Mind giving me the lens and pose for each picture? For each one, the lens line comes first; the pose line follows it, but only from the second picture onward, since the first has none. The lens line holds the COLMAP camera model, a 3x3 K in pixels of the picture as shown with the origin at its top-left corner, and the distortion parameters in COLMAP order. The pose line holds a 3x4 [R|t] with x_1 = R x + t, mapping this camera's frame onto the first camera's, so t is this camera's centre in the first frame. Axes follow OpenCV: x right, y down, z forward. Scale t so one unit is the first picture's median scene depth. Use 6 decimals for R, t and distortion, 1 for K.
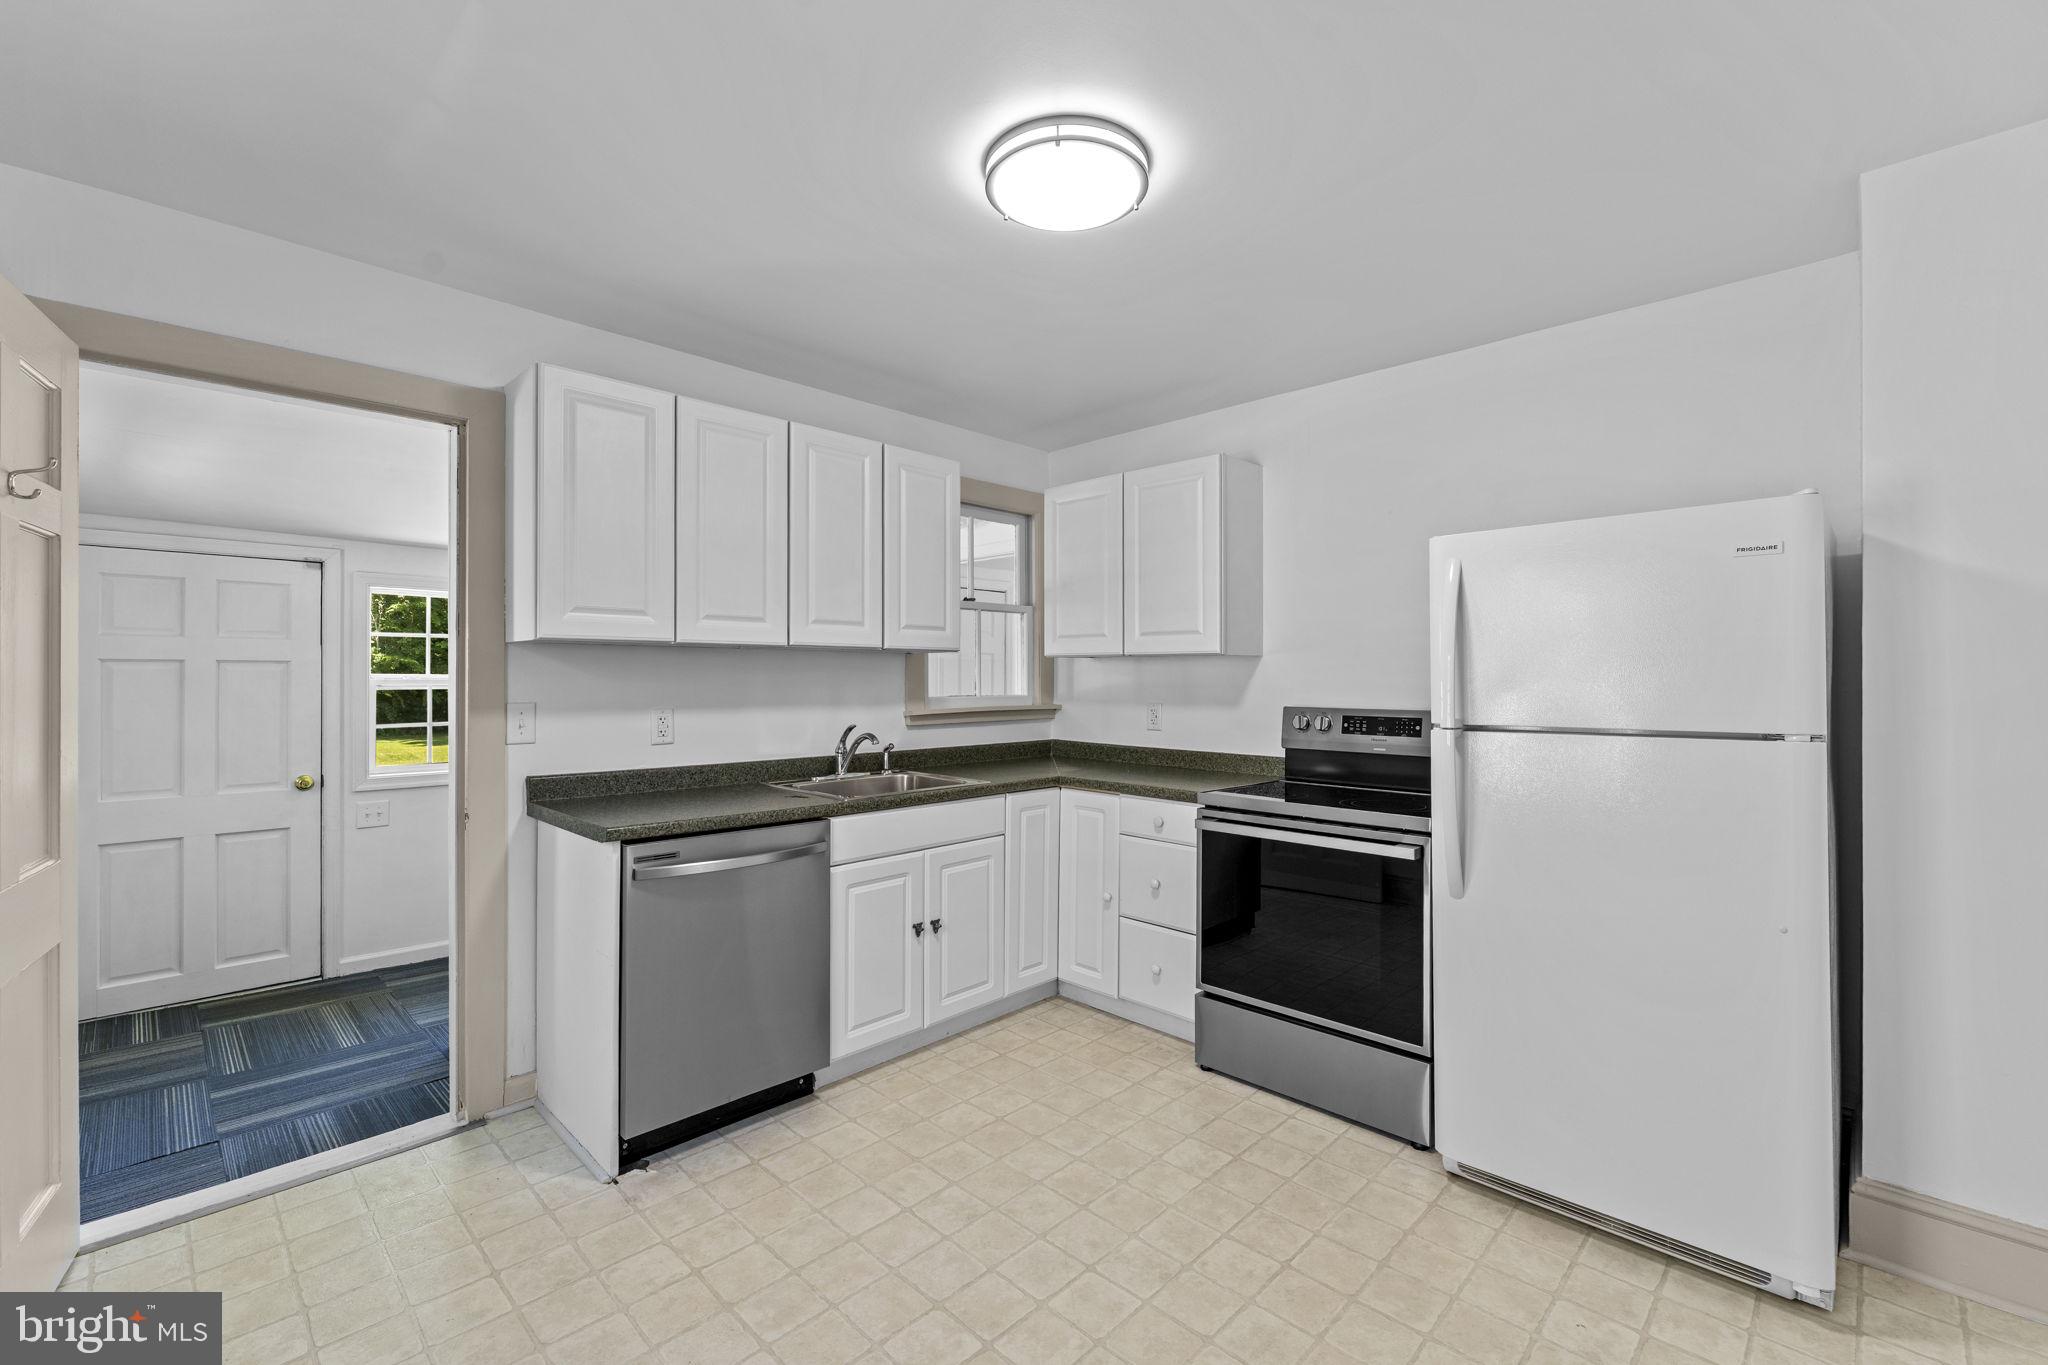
lens RADIAL K [[872.4, 0, 1031.1], [0, 872.4, 681.9], [0, 0, 1]] dist [-0.001210, -0.000044]
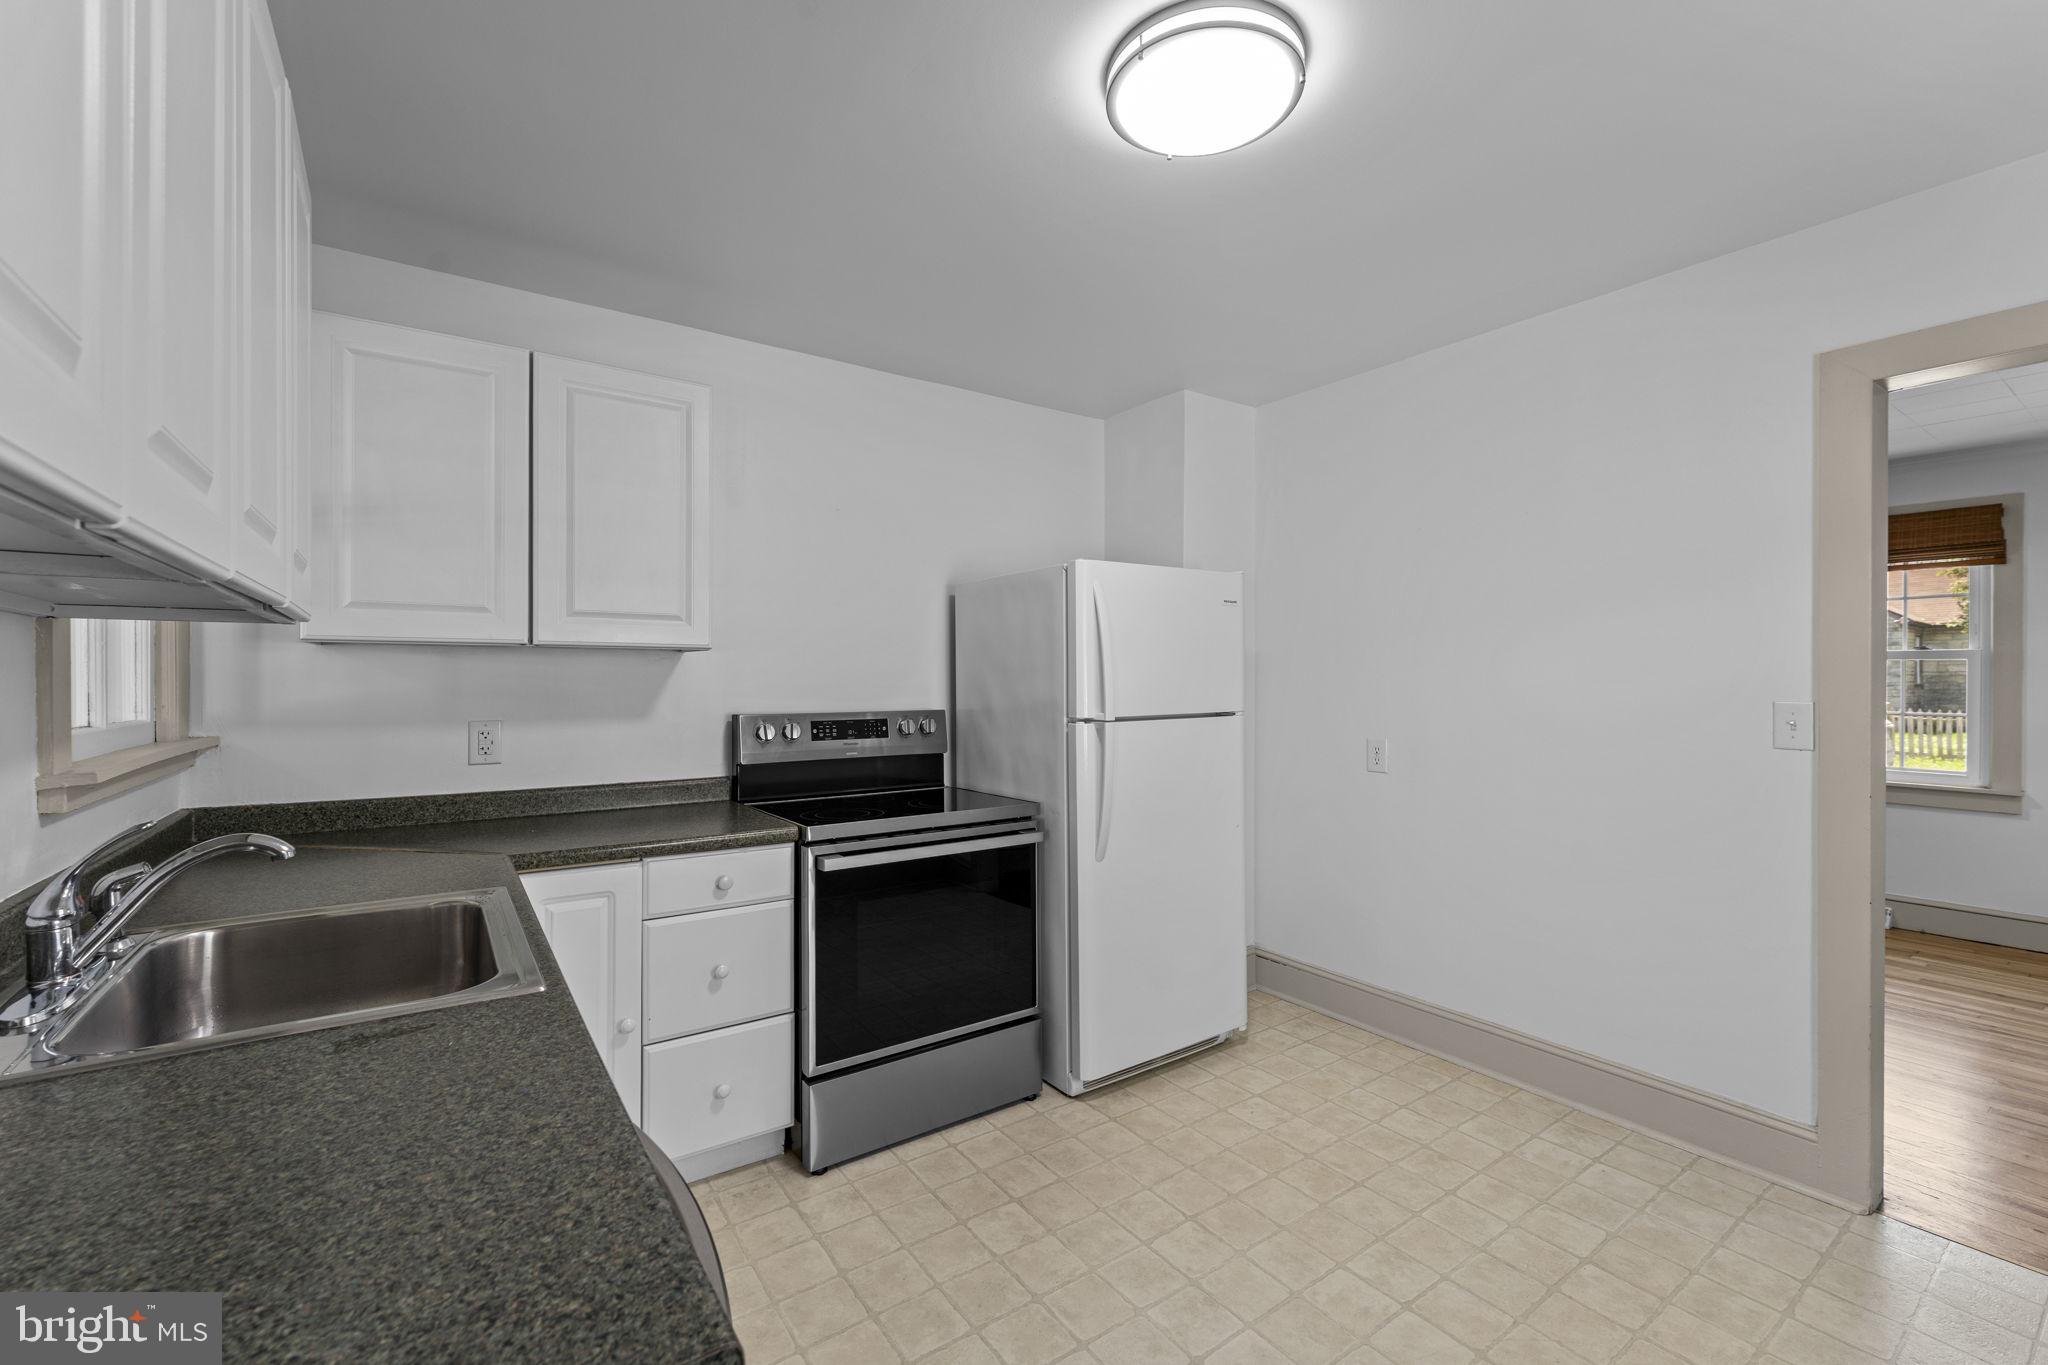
lens RADIAL K [[854.3, 0, 1024.0], [0, 854.3, 686.5], [0, 0, 1]] dist [-0.001820, -0.000648]
pose [[0.184332, -0.010773, 0.982805, -0.471971], [0.007696, 0.999925, 0.009517, -0.004512], [-0.982834, 0.005809, 0.184401, 0.602092]]
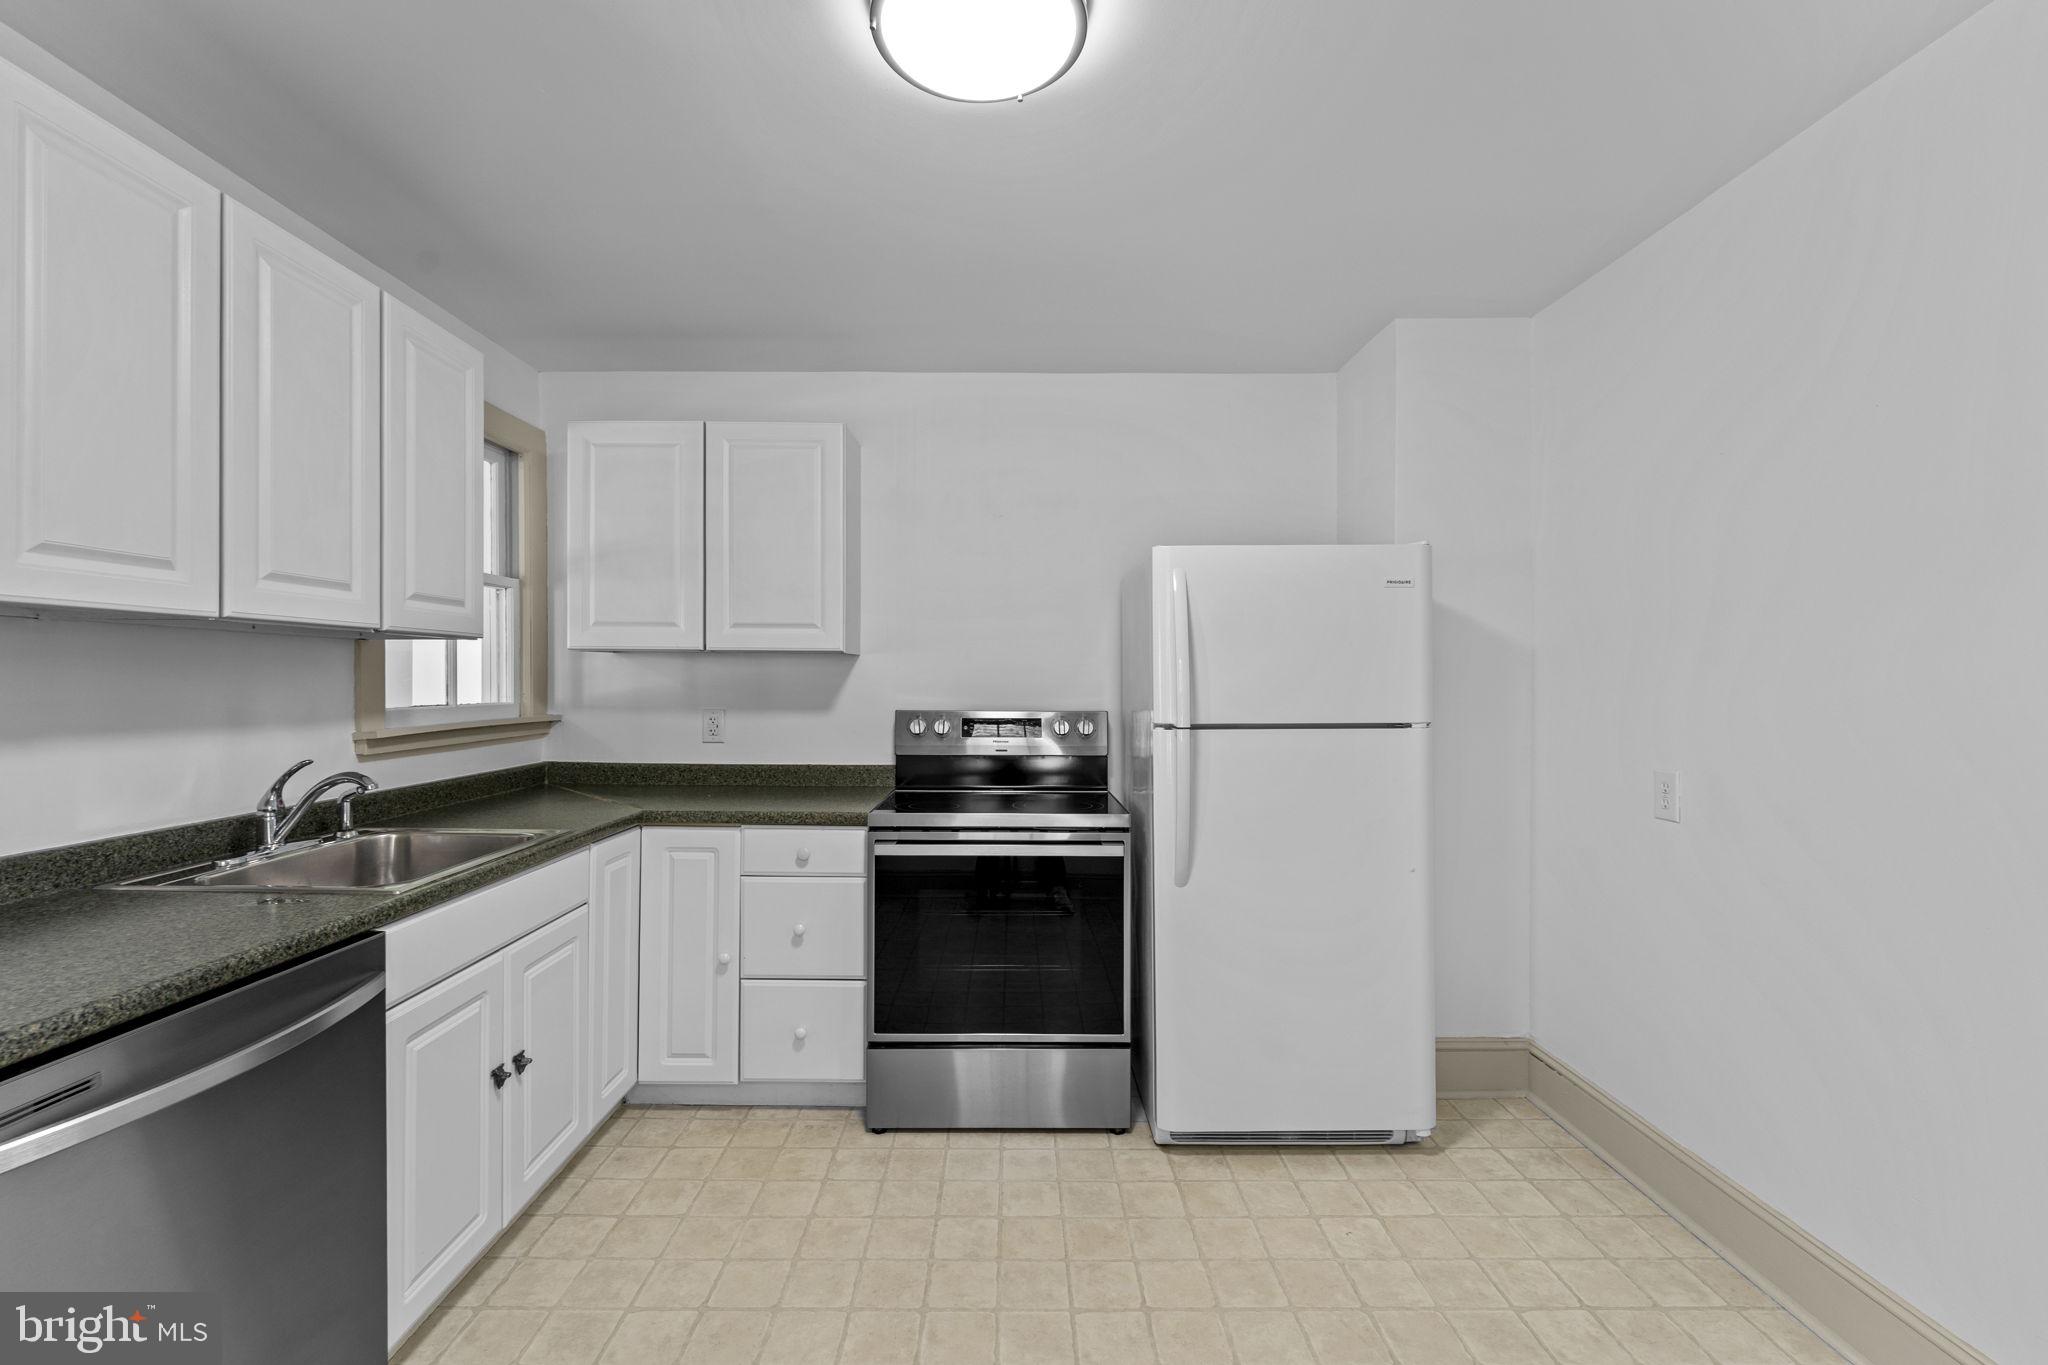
lens RADIAL K [[866.4, 0, 1014.2], [0, 866.4, 687.5], [0, 0, 1]] dist [-0.001581, 0.000057]
pose [[0.715004, -0.005790, 0.699097, -0.271307], [0.001673, 0.999977, 0.006570, -0.002081], [-0.699119, -0.003528, 0.714997, 0.262587]]
